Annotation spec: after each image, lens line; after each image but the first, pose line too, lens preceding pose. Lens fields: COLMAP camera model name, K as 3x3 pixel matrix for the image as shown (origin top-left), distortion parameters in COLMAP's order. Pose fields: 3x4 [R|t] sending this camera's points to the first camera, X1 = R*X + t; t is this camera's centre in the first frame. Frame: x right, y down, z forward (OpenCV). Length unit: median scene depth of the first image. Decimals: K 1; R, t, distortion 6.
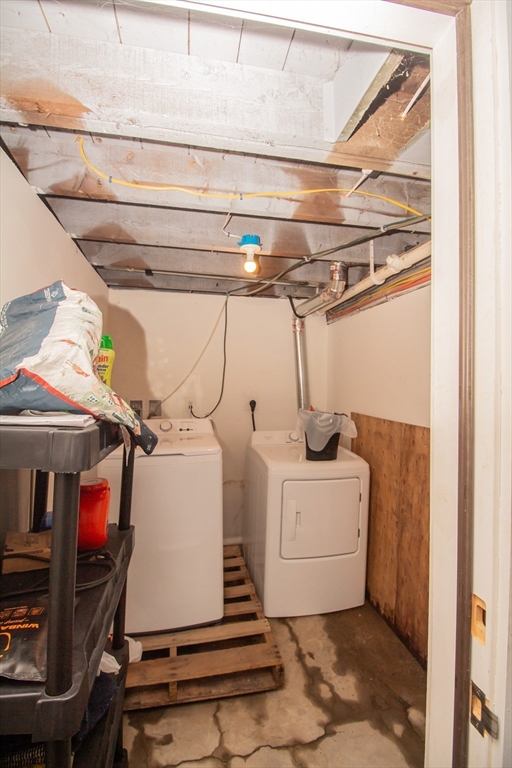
lens RADIAL K [[357.3, 0, 256.0], [0, 357.3, 384.0], [0, 0, 1]] dist [0.001813, -0.011692]
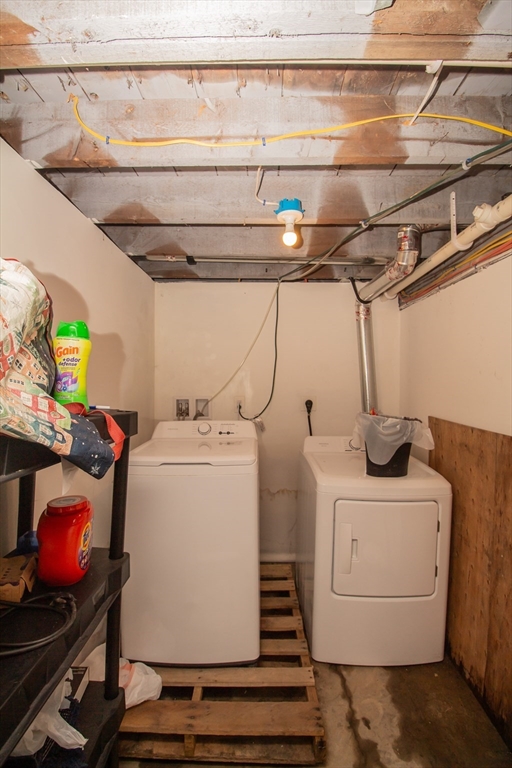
lens RADIAL K [[357.3, 0, 256.0], [0, 357.3, 384.0], [0, 0, 1]] dist [0.001813, -0.011692]
pose [[0.975902, -0.000709, -0.218206, 0.078861], [0.002112, 0.999979, 0.006199, -0.000051], [0.218197, -0.006510, 0.975883, 0.164394]]
